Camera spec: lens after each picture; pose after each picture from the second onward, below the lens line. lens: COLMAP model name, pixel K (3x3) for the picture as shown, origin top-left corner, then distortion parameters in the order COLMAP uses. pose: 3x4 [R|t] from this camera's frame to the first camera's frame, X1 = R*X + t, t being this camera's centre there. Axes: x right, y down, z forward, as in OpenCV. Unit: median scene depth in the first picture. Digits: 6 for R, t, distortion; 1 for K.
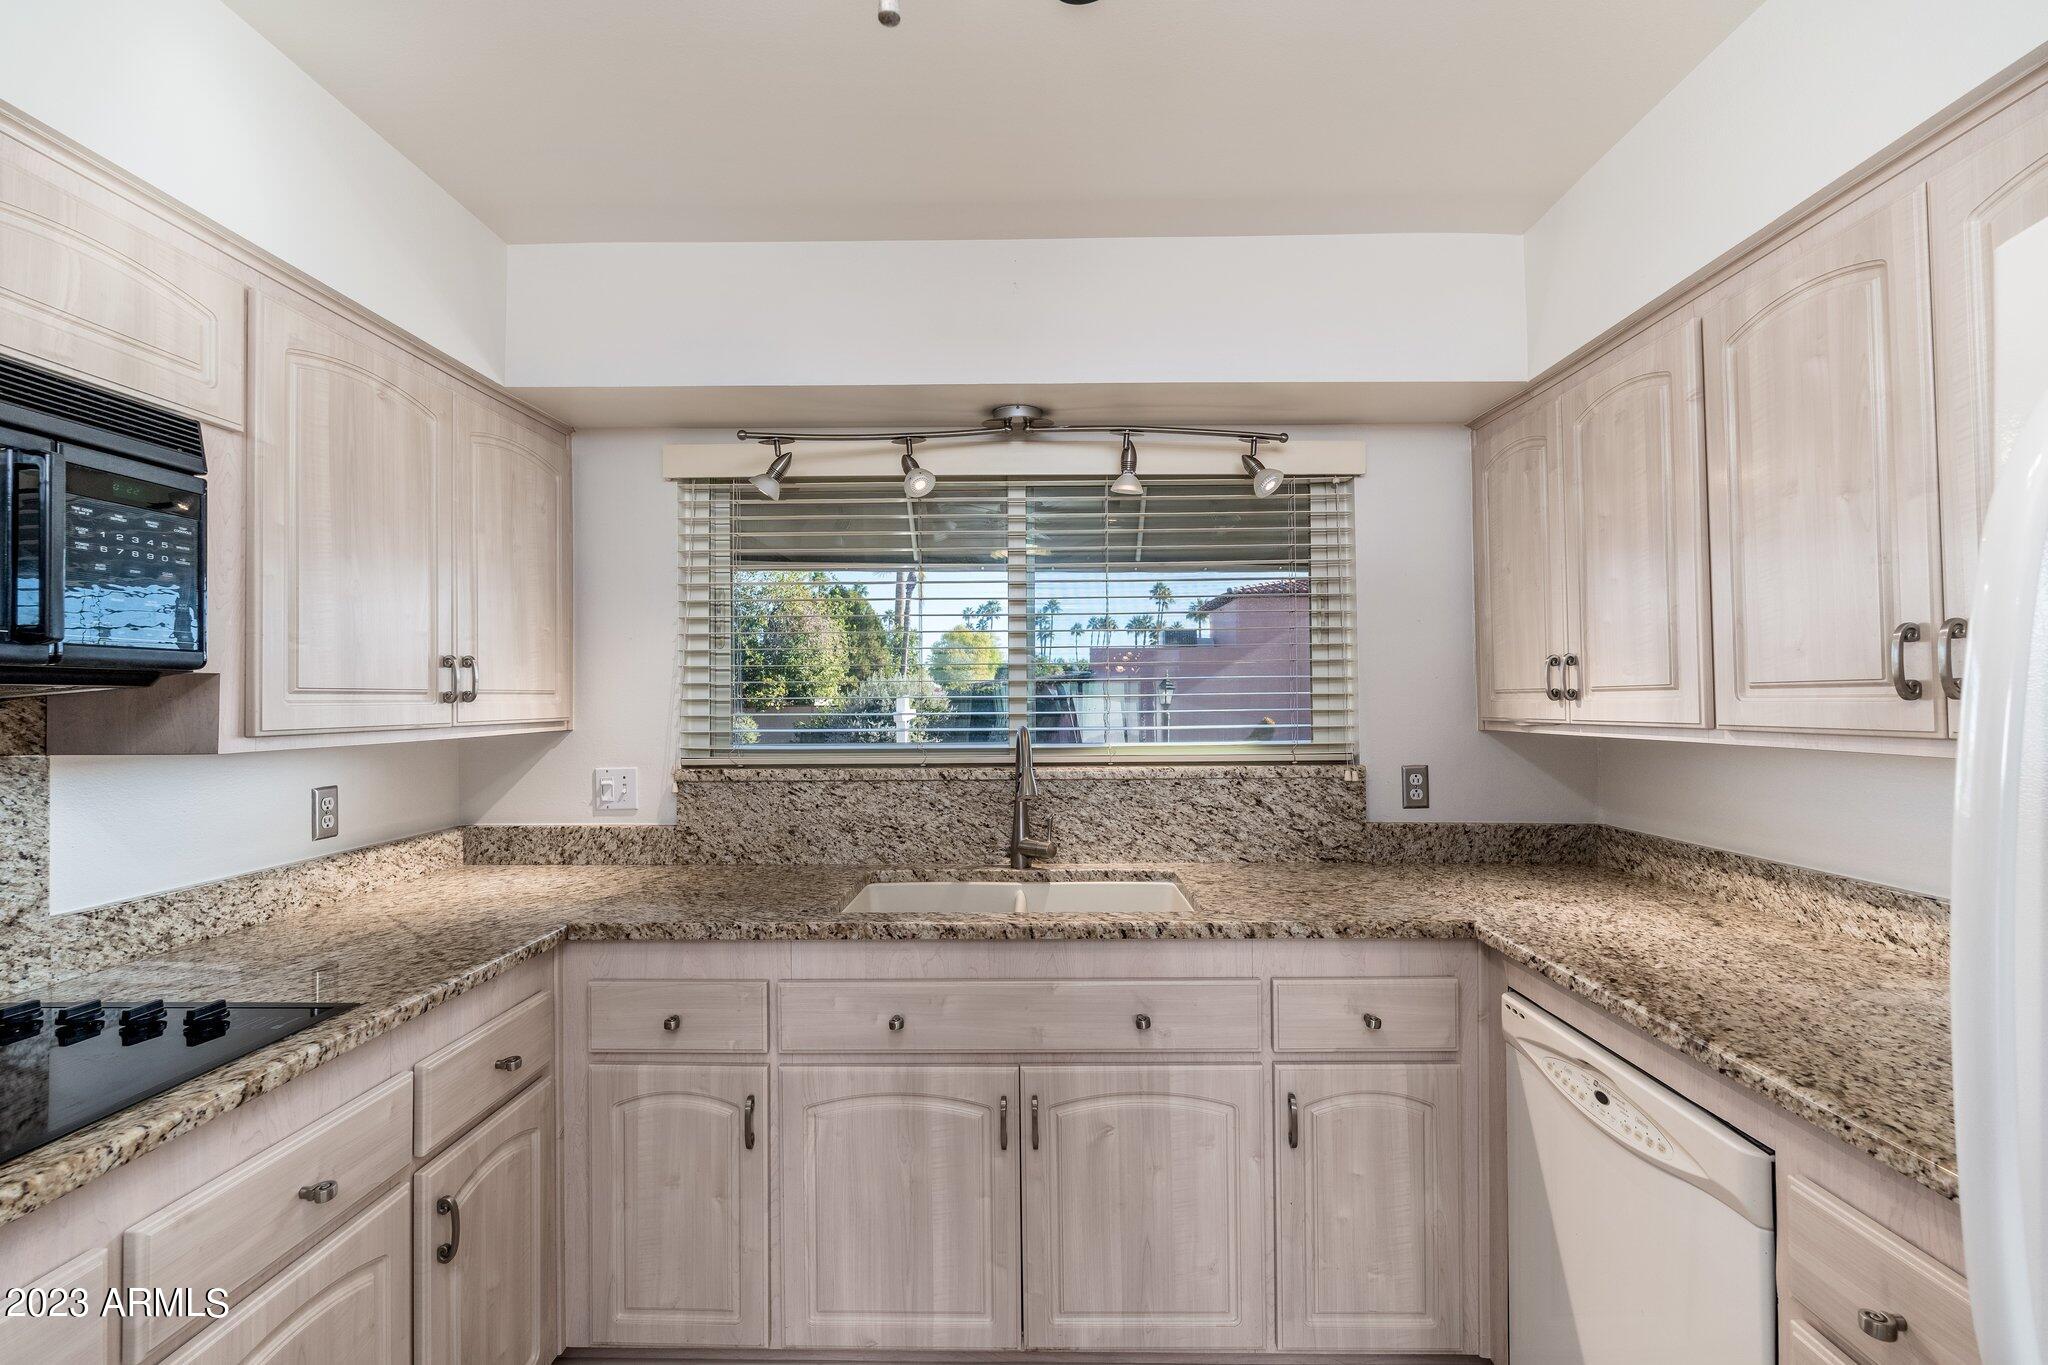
lens RADIAL K [[891.2, 0, 1023.1], [0, 891.2, 686.6], [0, 0, 1]] dist [-0.004196, 0.000485]
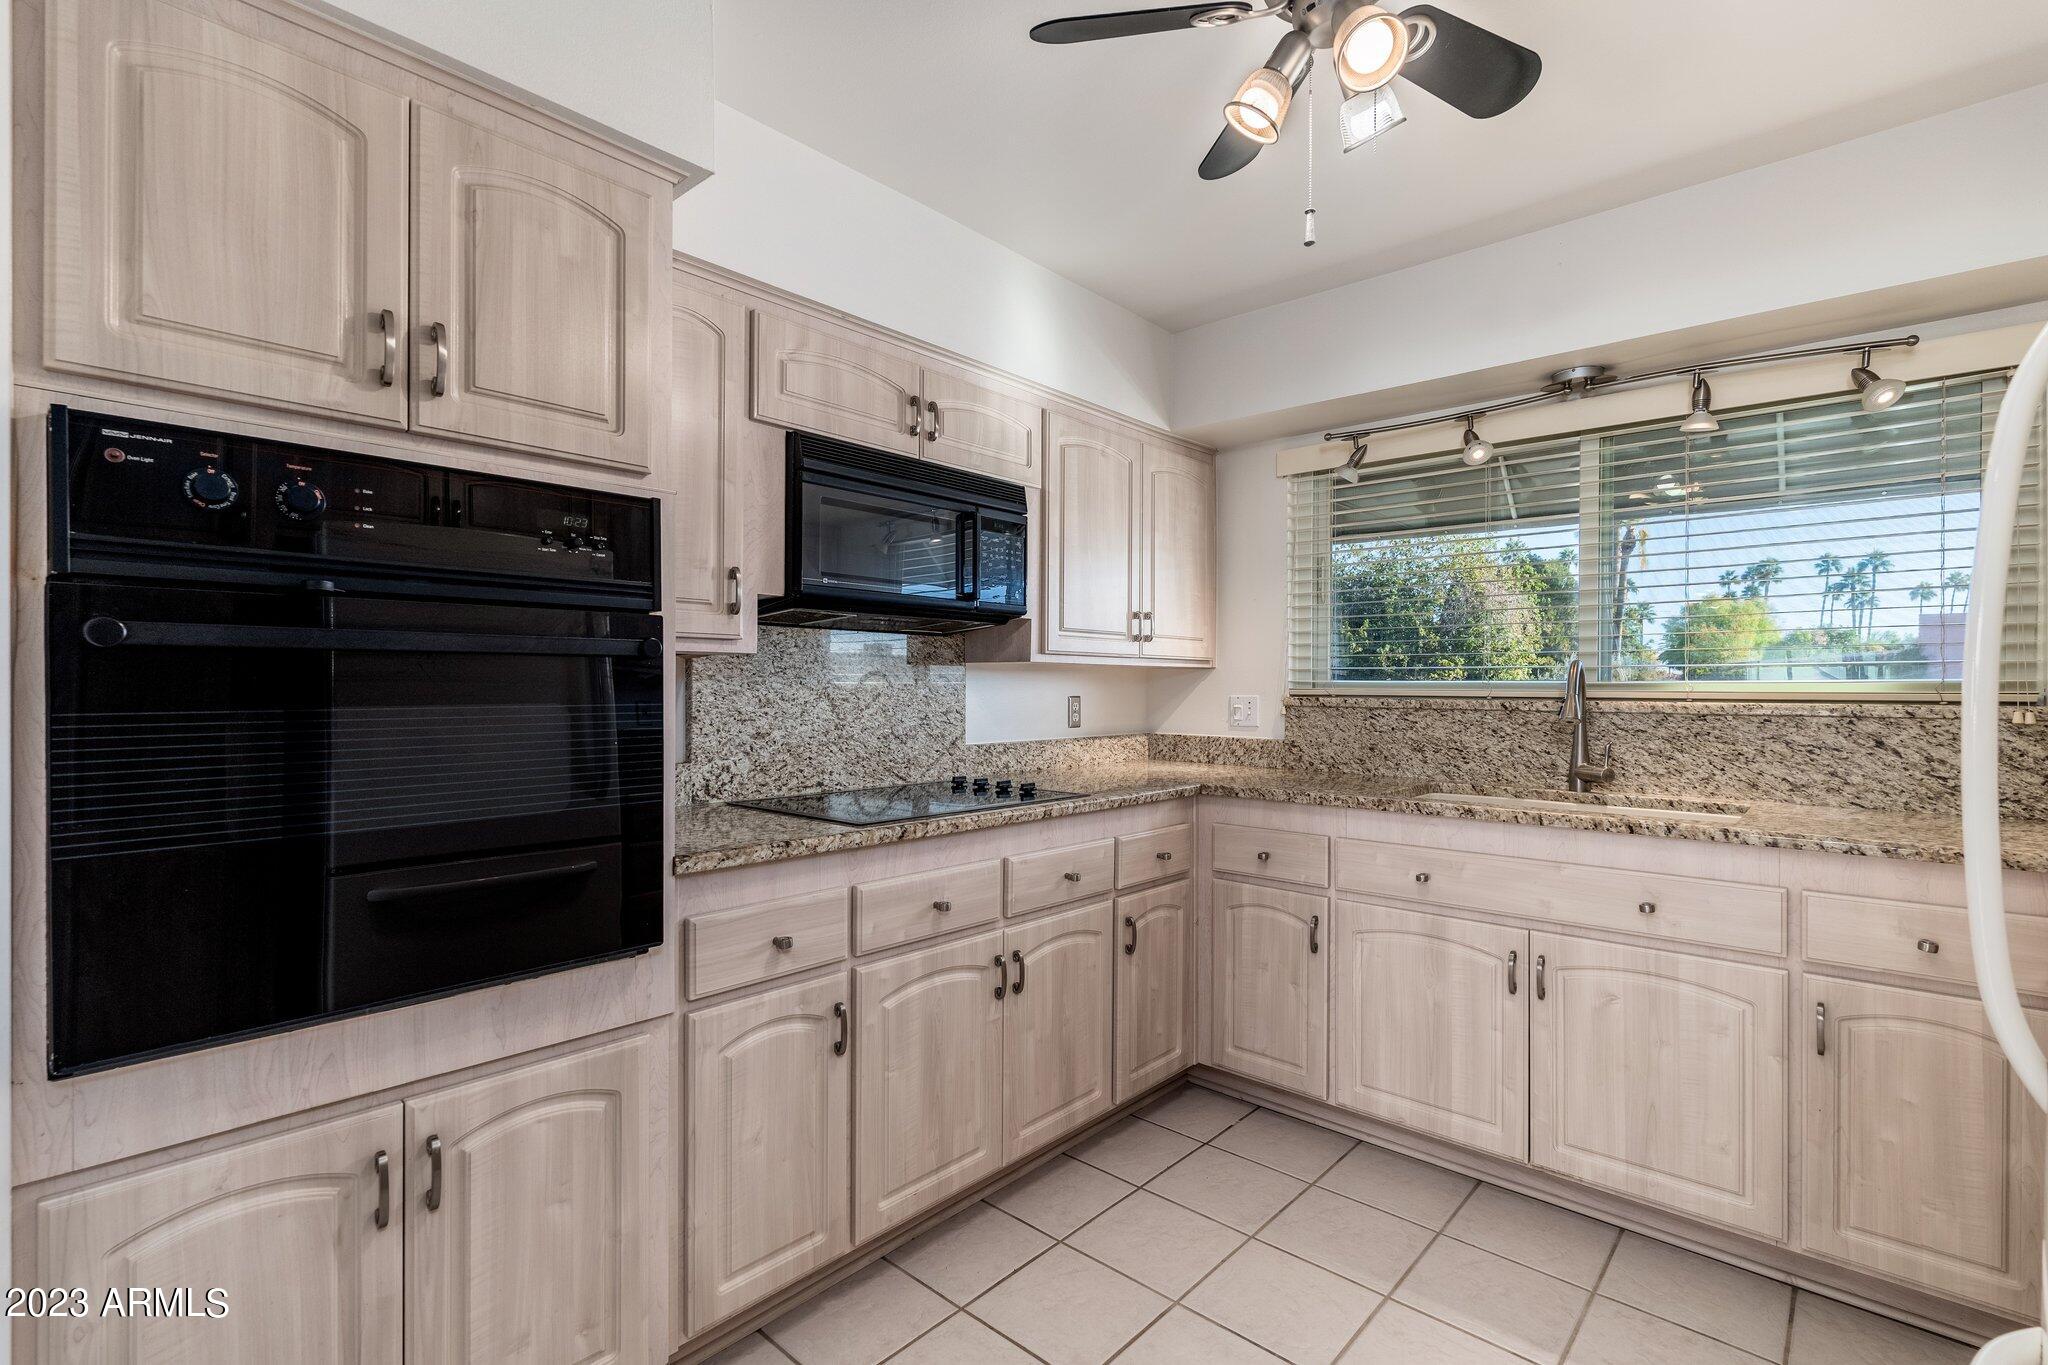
lens RADIAL K [[932.4, 0, 1024.0], [0, 932.4, 682.5], [0, 0, 1]] dist [-0.002202, -0.000162]
pose [[0.754892, 0.009168, -0.655785, 0.244548], [-0.003317, 0.999943, 0.010162, 0.064371], [0.655840, -0.005496, 0.754880, -0.322555]]
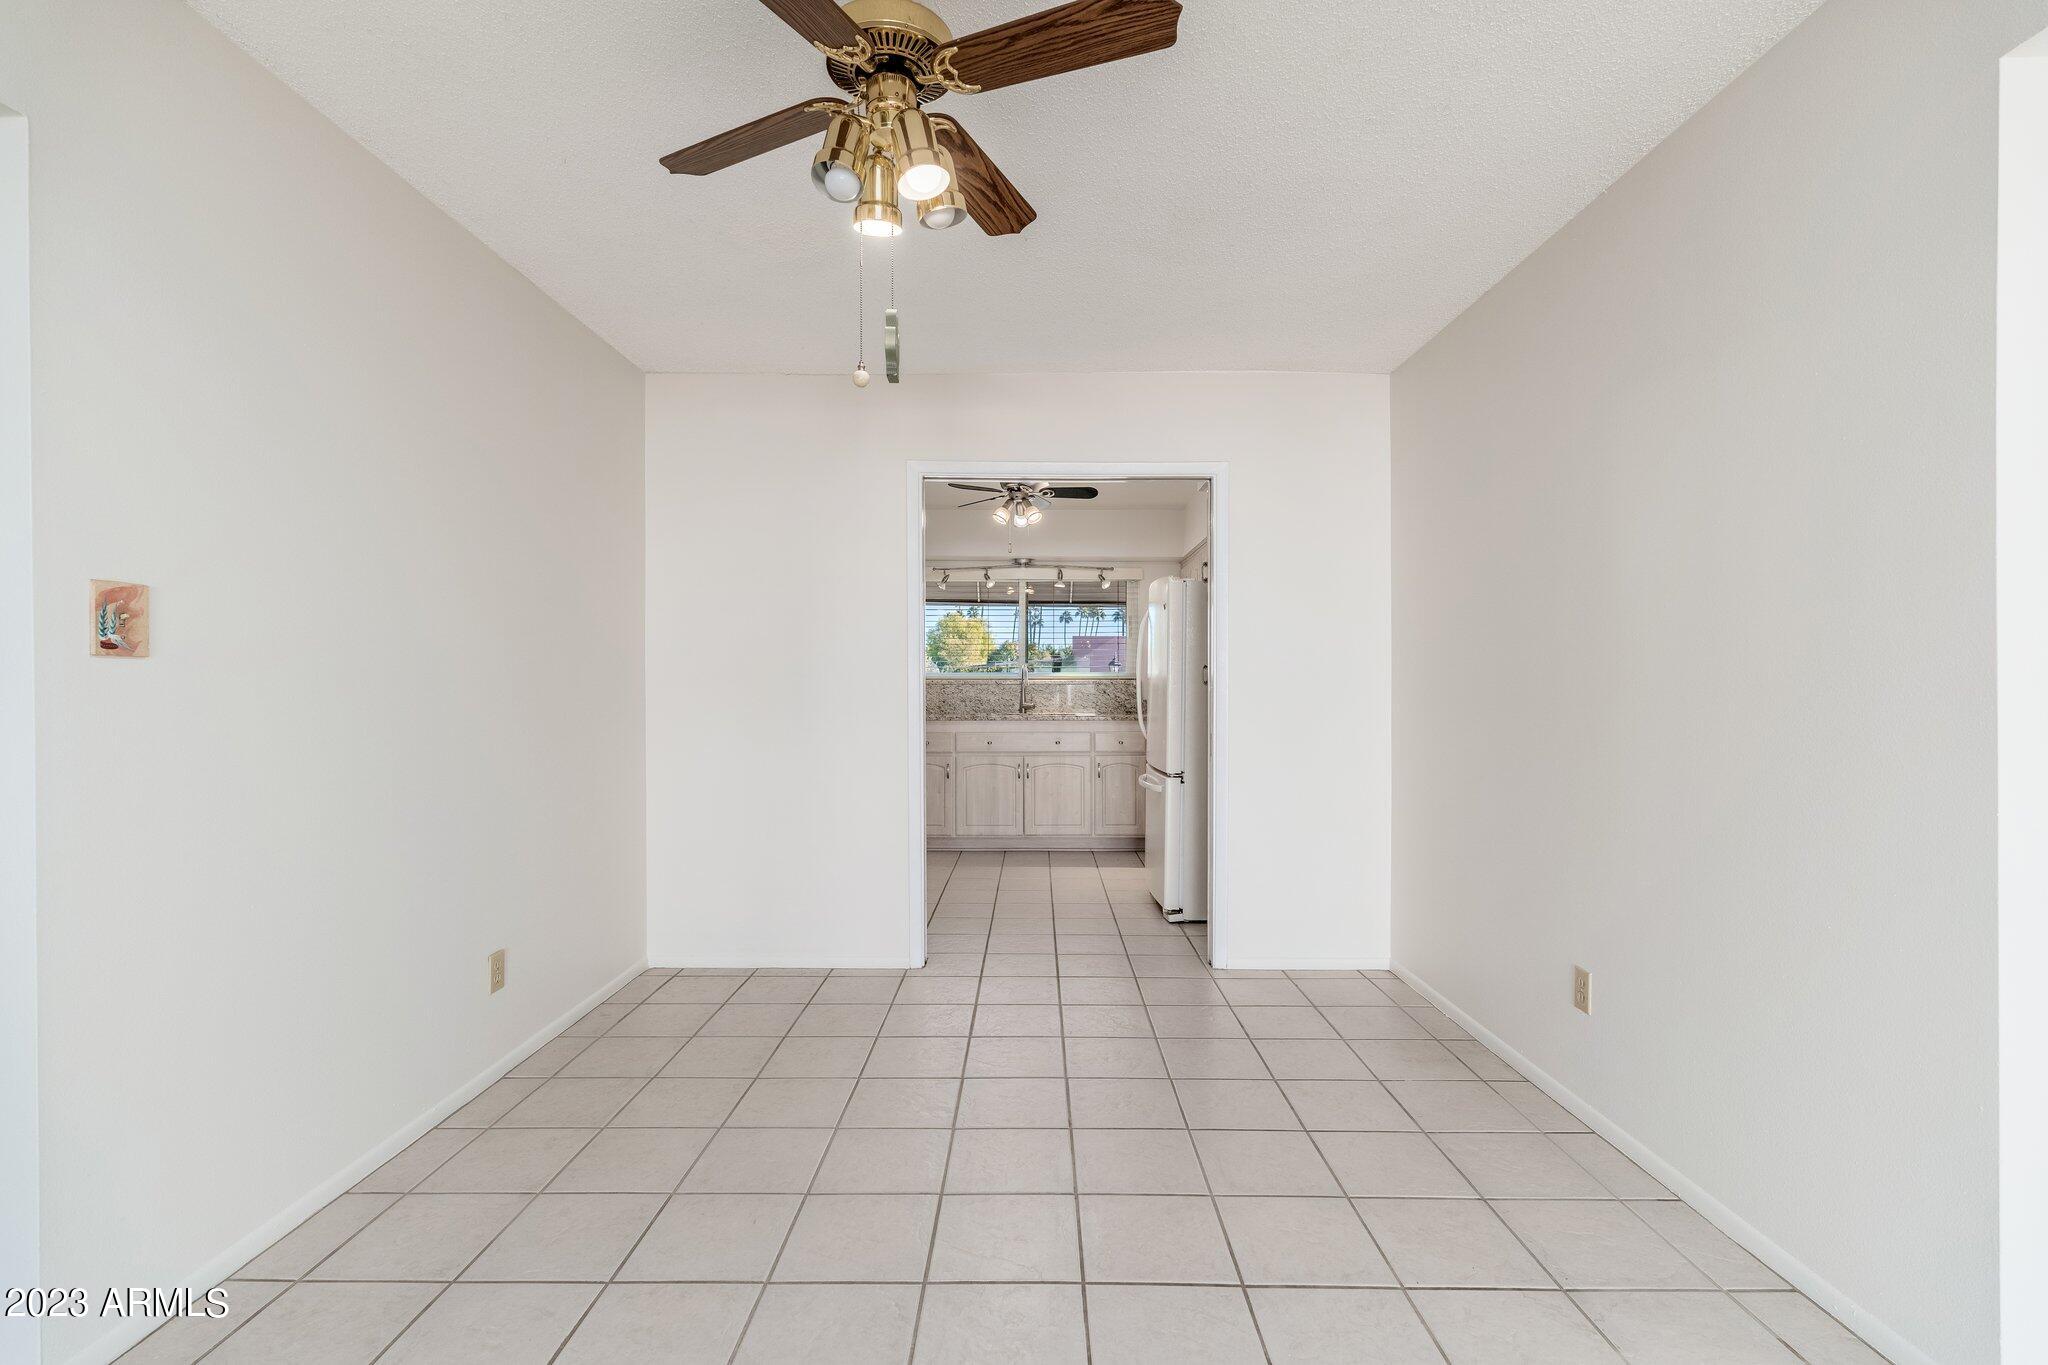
lens RADIAL K [[901.3, 0, 1028.7], [0, 901.3, 685.4], [0, 0, 1]] dist [-0.001490, -0.000098]
pose [[0.999809, 0.006370, 0.018490, -0.042436], [-0.006605, 0.999898, 0.012699, 0.076807], [-0.018408, -0.012819, 0.999748, -2.102267]]
